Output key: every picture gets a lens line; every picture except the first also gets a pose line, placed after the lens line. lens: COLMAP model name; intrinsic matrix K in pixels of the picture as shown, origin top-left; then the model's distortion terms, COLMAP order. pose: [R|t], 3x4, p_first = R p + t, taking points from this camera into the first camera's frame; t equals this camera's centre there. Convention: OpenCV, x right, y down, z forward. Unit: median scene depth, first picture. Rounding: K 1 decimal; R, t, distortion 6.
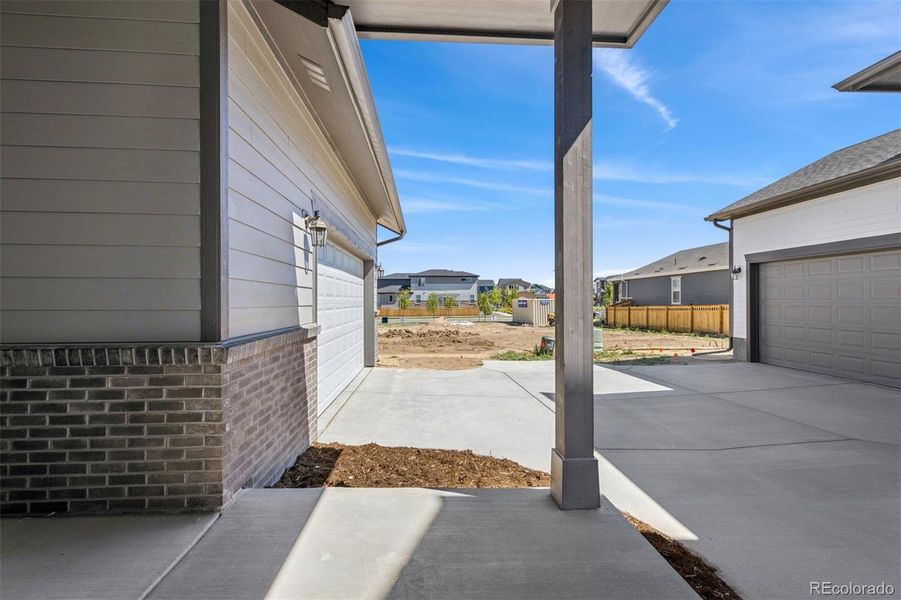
lens RADIAL K [[404.5, 0, 450.5], [0, 404.5, 300.0], [0, 0, 1]] dist [0.000298, 0.000040]
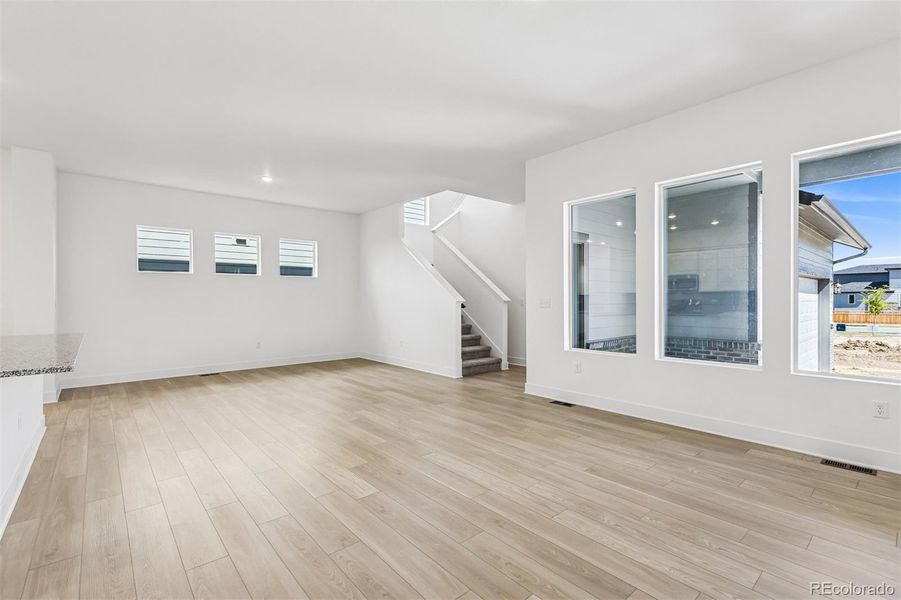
lens RADIAL K [[404.5, 0, 450.5], [0, 404.5, 300.0], [0, 0, 1]] dist [0.000298, 0.000040]
pose [[0.600011, 0.001666, -0.799990, 0.047927], [0.001568, 0.999993, 0.003258, -0.026389], [0.799990, -0.003209, 0.600004, -0.316556]]
